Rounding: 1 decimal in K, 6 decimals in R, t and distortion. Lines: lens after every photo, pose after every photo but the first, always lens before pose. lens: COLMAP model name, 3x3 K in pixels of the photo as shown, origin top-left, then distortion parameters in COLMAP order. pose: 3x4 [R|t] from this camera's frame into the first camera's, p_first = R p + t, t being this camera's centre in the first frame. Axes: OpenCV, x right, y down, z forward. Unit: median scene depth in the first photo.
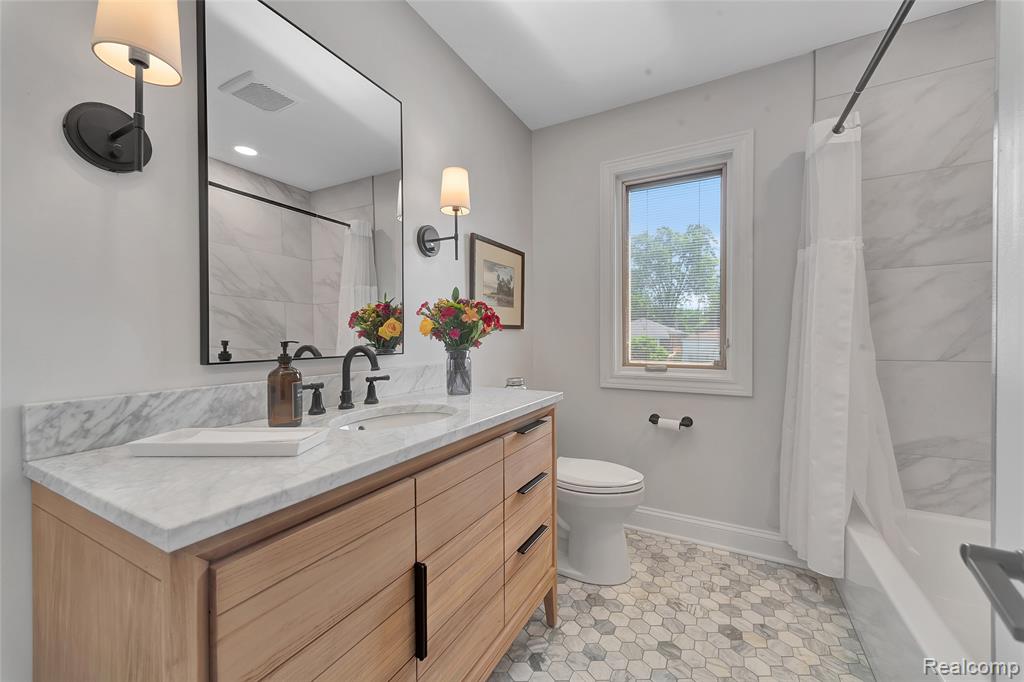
lens RADIAL K [[399.8, 0, 511.6], [0, 399.8, 338.0], [0, 0, 1]] dist [0.007669, 0.000064]
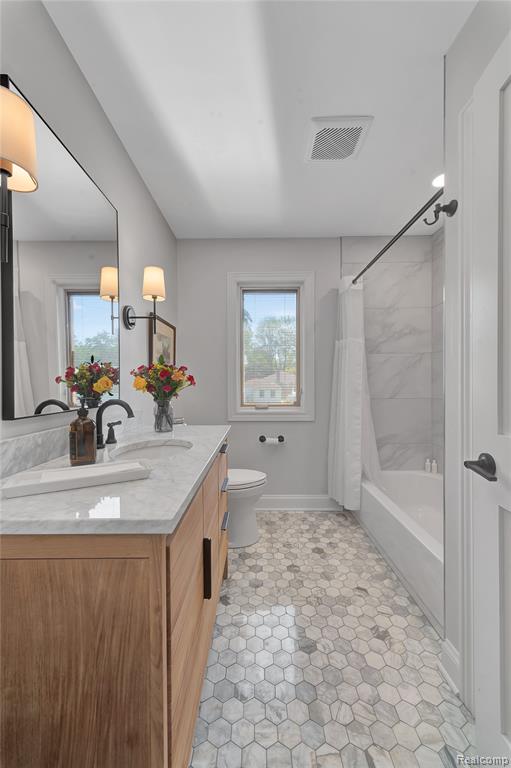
lens RADIAL K [[299.9, 0, 254.5], [0, 299.9, 384.7], [0, 0, 1]] dist [0.007669, 0.000064]
pose [[0.883452, -0.003545, 0.468508, -0.308156], [0.004658, 0.999988, -0.001217, -0.018357], [-0.468498, 0.003258, 0.883459, -0.063721]]
